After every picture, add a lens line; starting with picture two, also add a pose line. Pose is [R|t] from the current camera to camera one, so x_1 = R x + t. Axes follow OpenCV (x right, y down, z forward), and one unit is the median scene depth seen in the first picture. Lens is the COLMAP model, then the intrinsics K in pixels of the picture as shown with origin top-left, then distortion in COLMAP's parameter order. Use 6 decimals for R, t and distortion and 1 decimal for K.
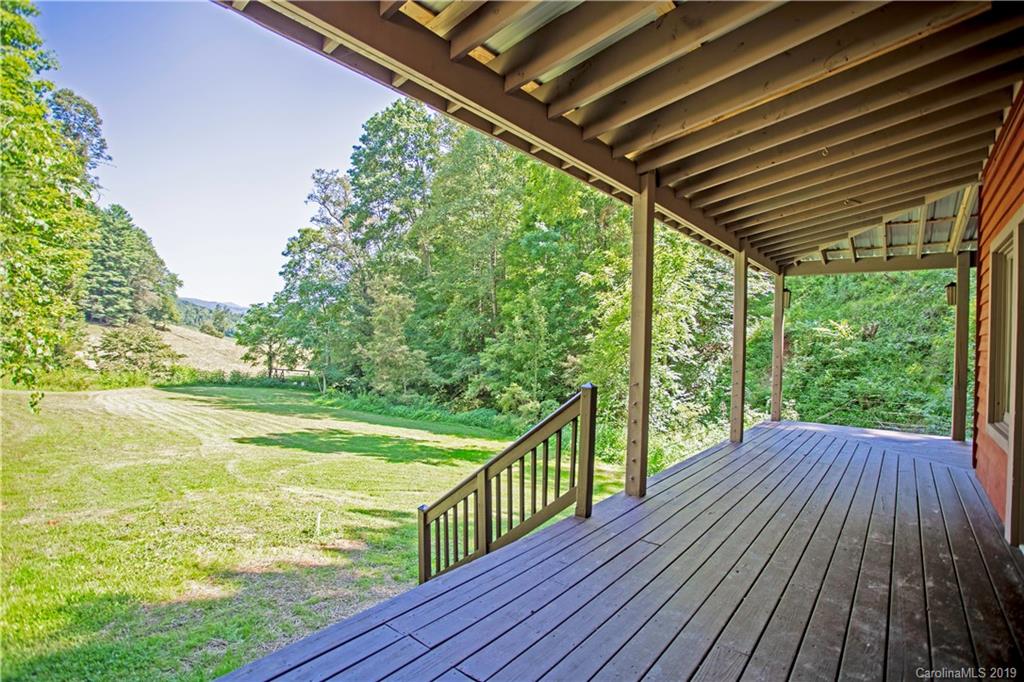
lens RADIAL K [[497.1, 0, 514.3], [0, 497.1, 339.3], [0, 0, 1]] dist [-0.080832, 0.036612]
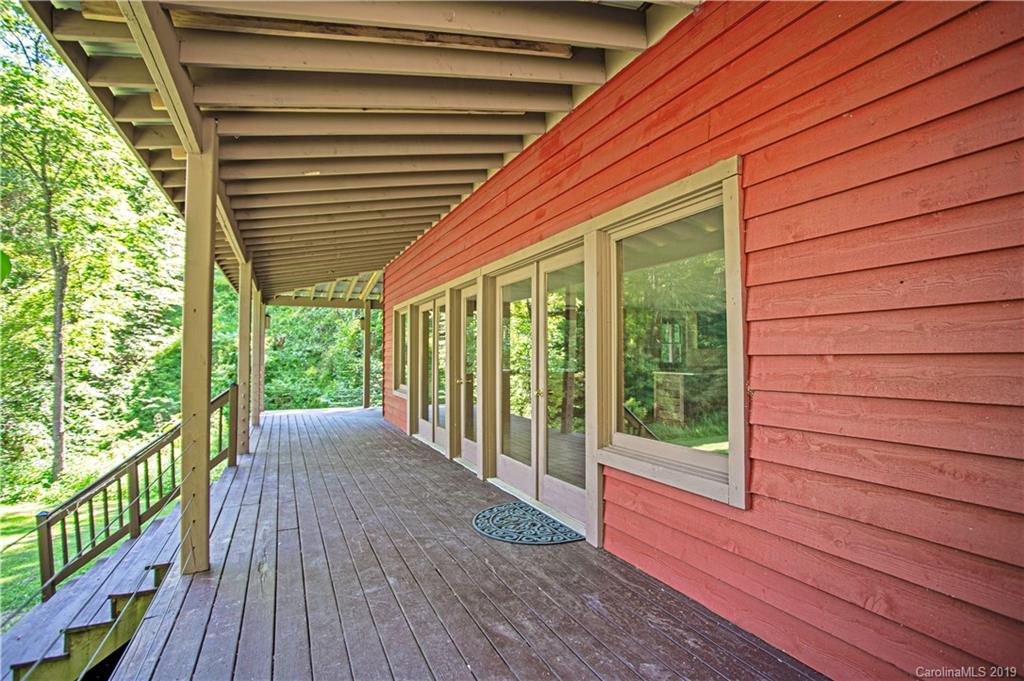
lens RADIAL K [[502.2, 0, 509.2], [0, 502.2, 339.2], [0, 0, 1]] dist [-0.072237, 0.031652]
pose [[0.440029, 0.003740, 0.897976, -0.133804], [0.012097, 0.999876, -0.010091, -0.004695], [-0.897902, 0.015303, 0.439929, -0.077220]]
